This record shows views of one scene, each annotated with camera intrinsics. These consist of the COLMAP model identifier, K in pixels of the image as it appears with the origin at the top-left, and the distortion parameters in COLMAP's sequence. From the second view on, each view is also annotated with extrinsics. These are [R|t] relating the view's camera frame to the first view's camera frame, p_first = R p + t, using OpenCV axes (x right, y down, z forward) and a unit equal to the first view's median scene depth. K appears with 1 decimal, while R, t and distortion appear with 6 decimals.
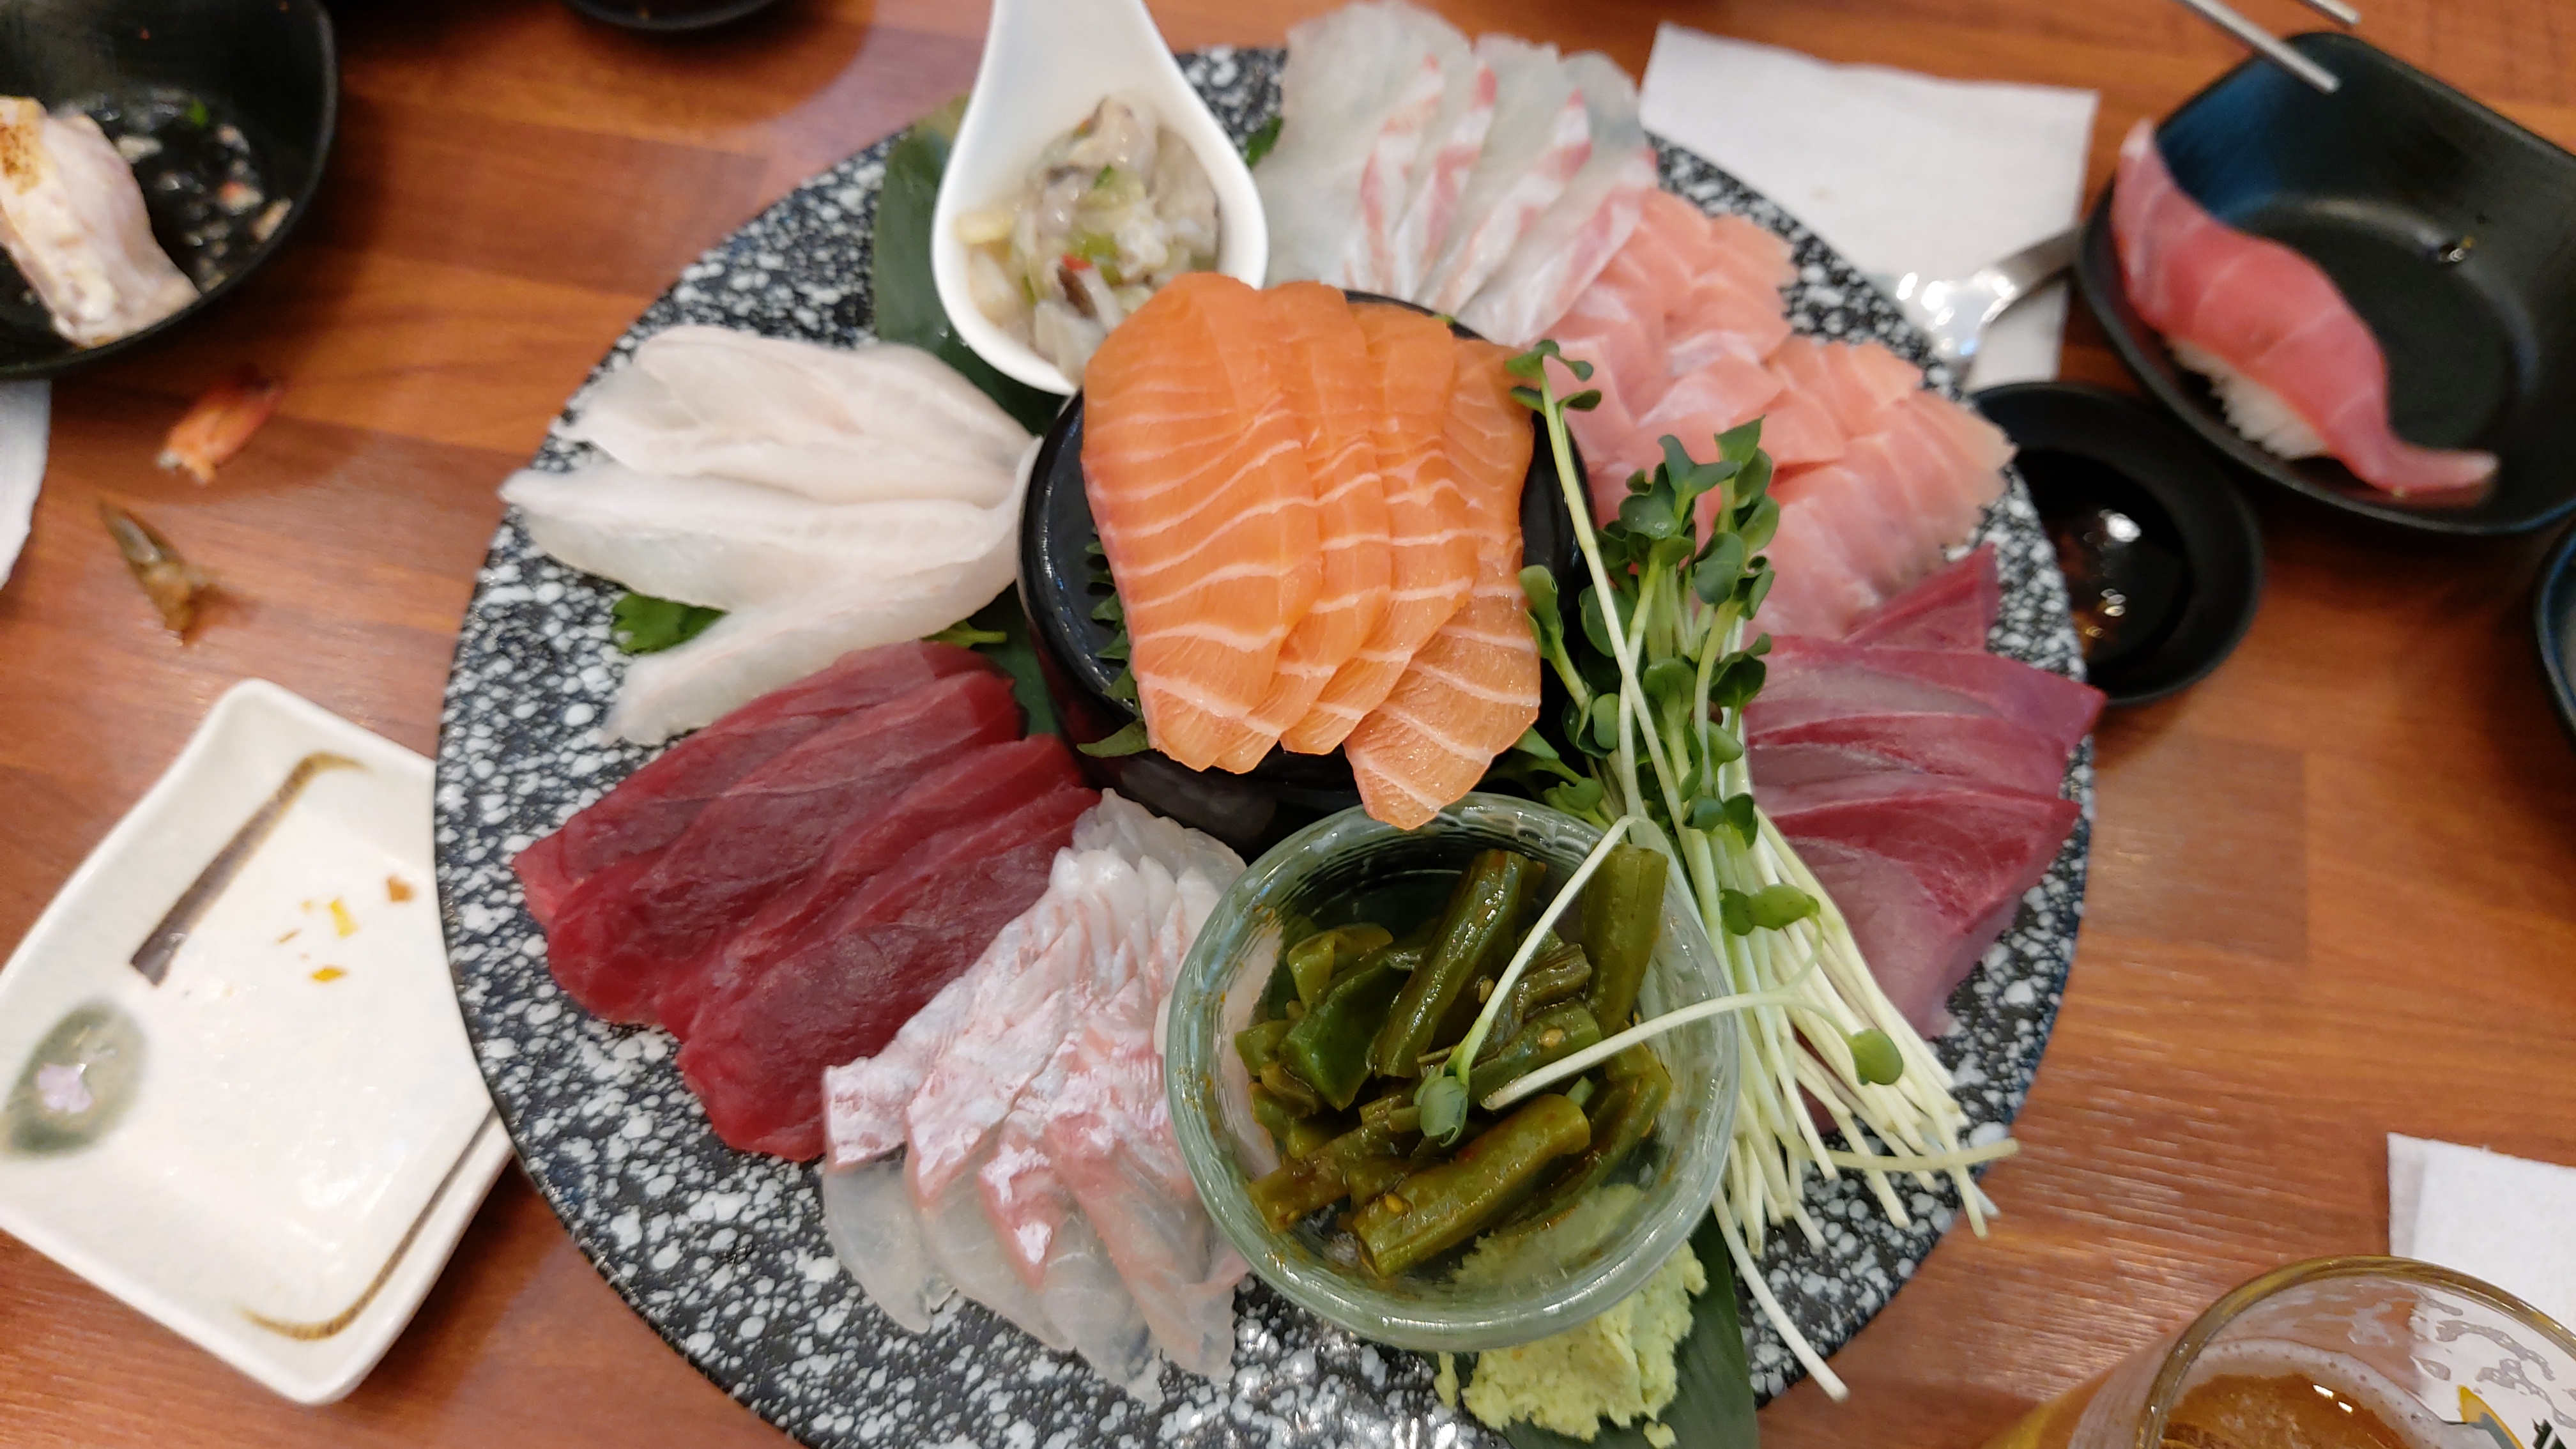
lens RADIAL K [[1923.0, 0, 1394.6], [0, 1923.0, 713.7], [0, 0, 1]] dist [0.003655, -0.037657]
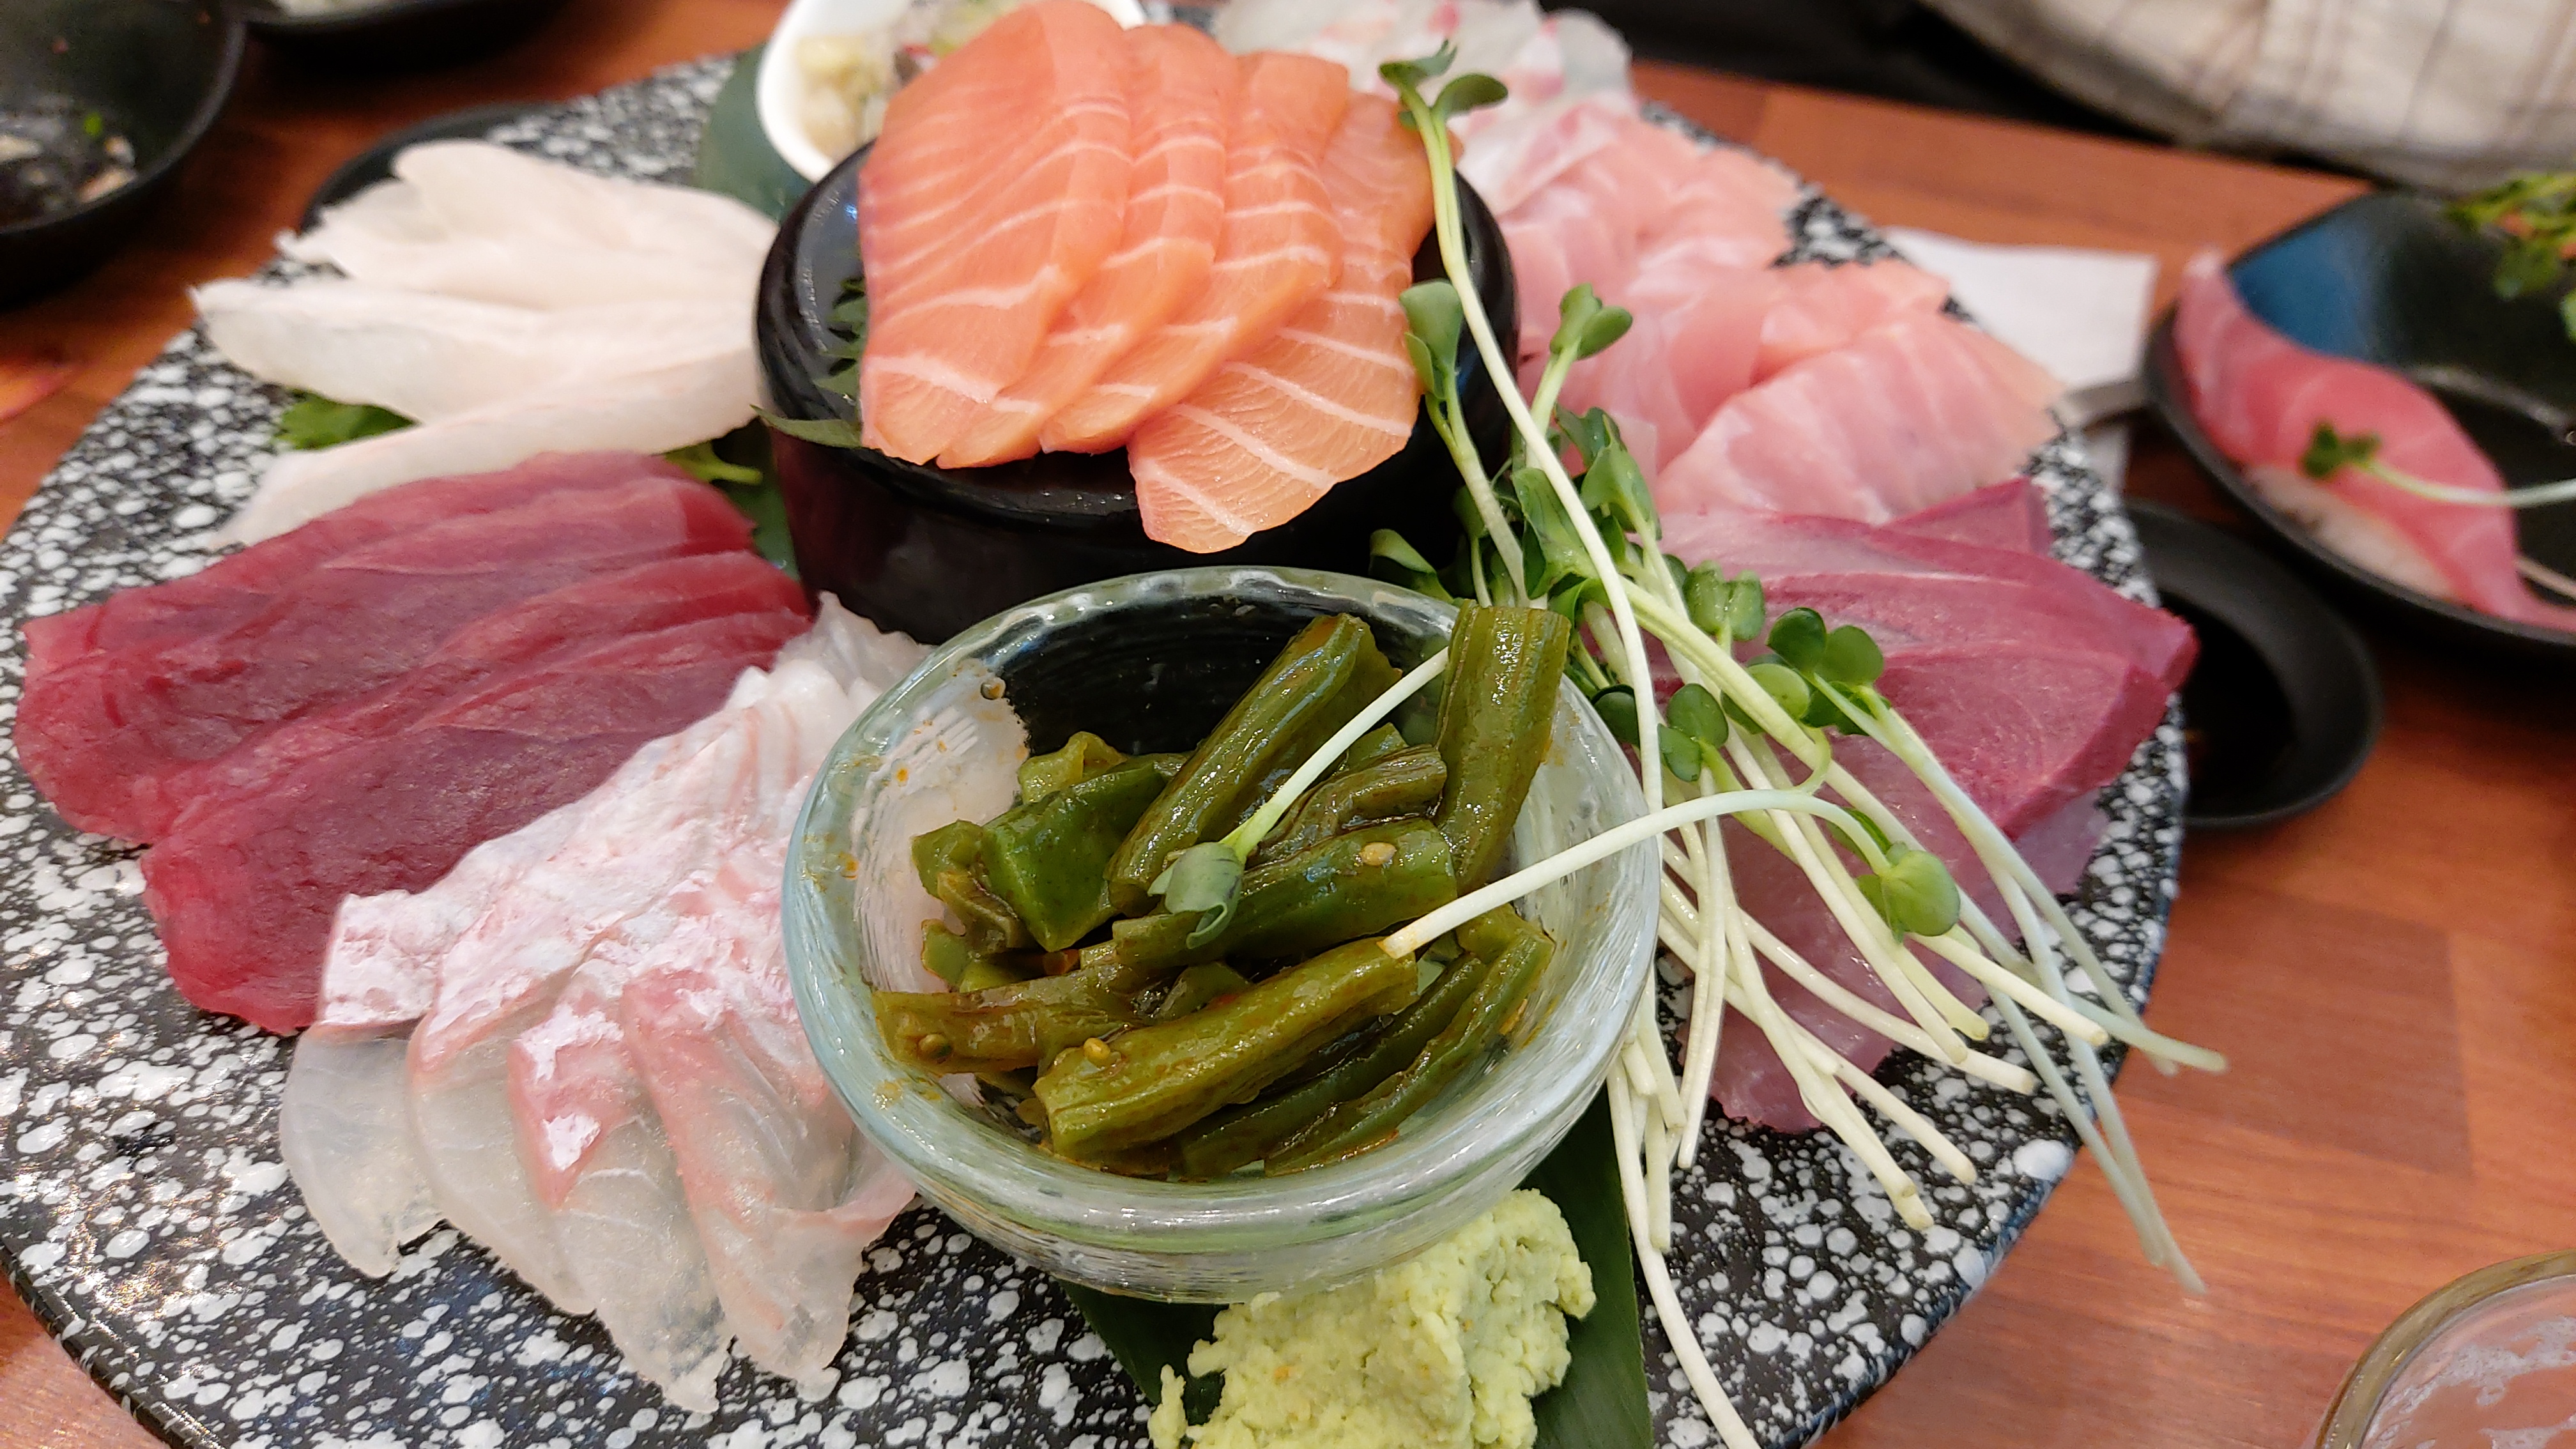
lens RADIAL K [[1923.0, 0, 1385.5], [0, 1923.0, 760.7], [0, 0, 1]] dist [0.003655, -0.037657]
pose [[0.995938, 0.082701, -0.035616, 0.093718], [-0.089376, 0.956022, -0.279346, 0.286133], [0.010947, 0.281394, 0.959530, 0.316107]]
